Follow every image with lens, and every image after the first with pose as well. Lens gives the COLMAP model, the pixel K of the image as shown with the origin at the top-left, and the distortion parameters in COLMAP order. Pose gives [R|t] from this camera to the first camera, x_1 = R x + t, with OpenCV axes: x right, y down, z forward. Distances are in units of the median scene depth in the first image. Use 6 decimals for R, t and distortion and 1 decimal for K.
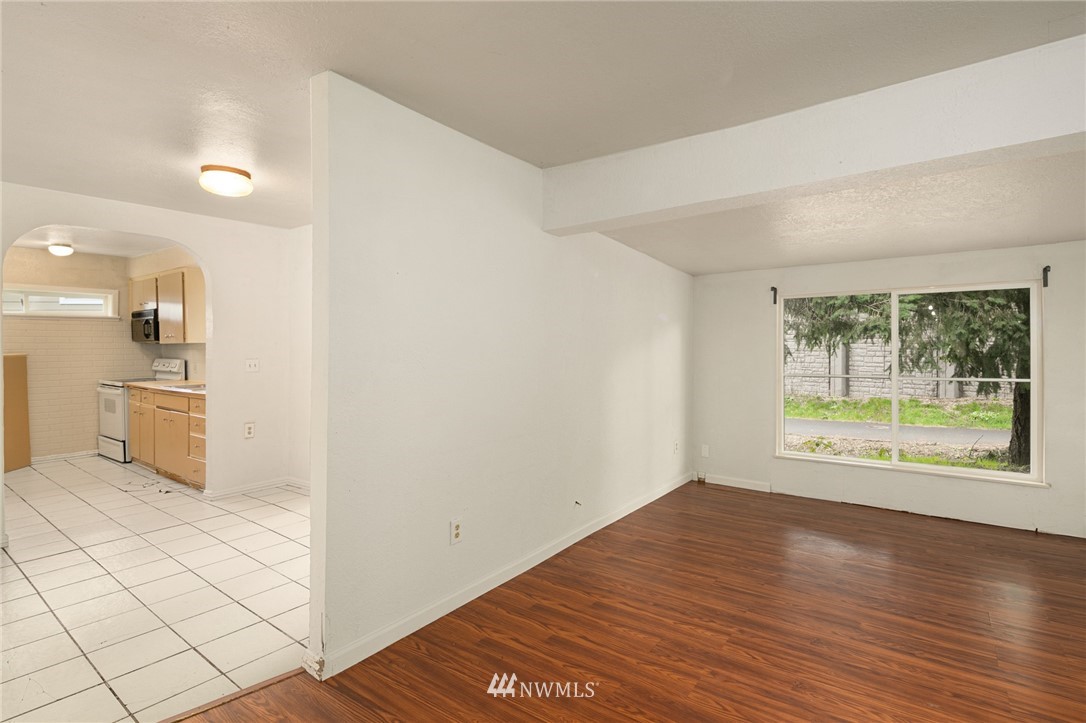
lens RADIAL K [[538.7, 0, 547.9], [0, 538.7, 343.1], [0, 0, 1]] dist [-0.000088, -0.000589]
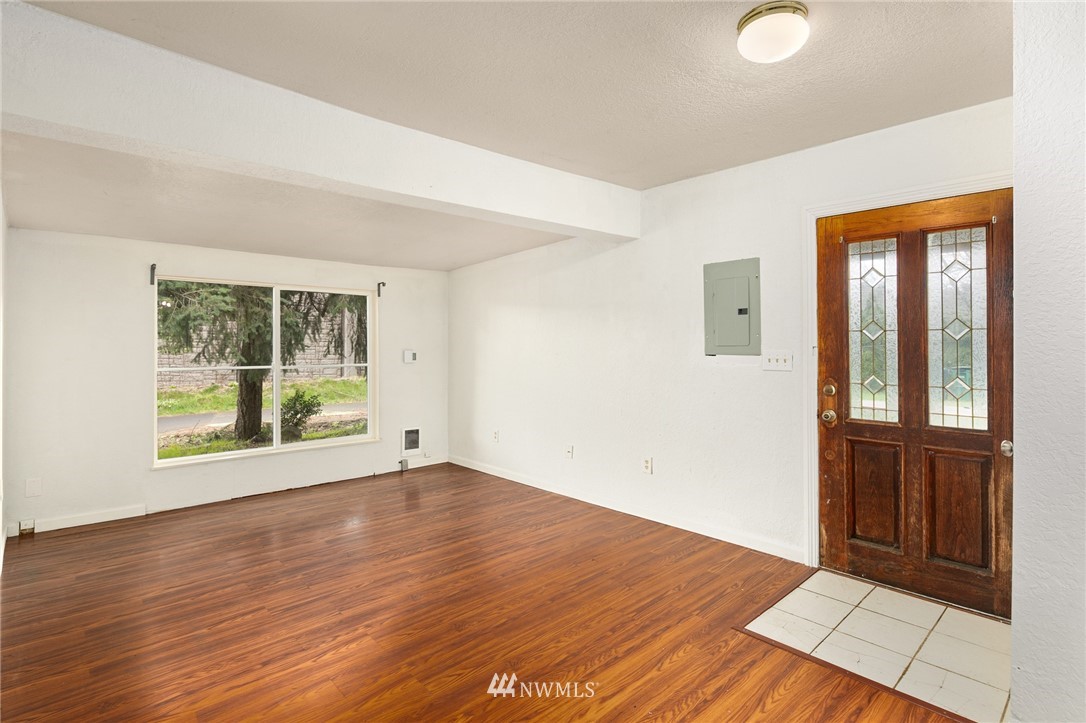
lens RADIAL K [[538.7, 0, 547.9], [0, 538.7, 343.1], [0, 0, 1]] dist [-0.000088, -0.000589]
pose [[0.174879, 0.003036, 0.984585, -0.360132], [-0.020543, 0.999789, 0.000566, 0.005421], [-0.984376, -0.020326, 0.174904, 0.331029]]
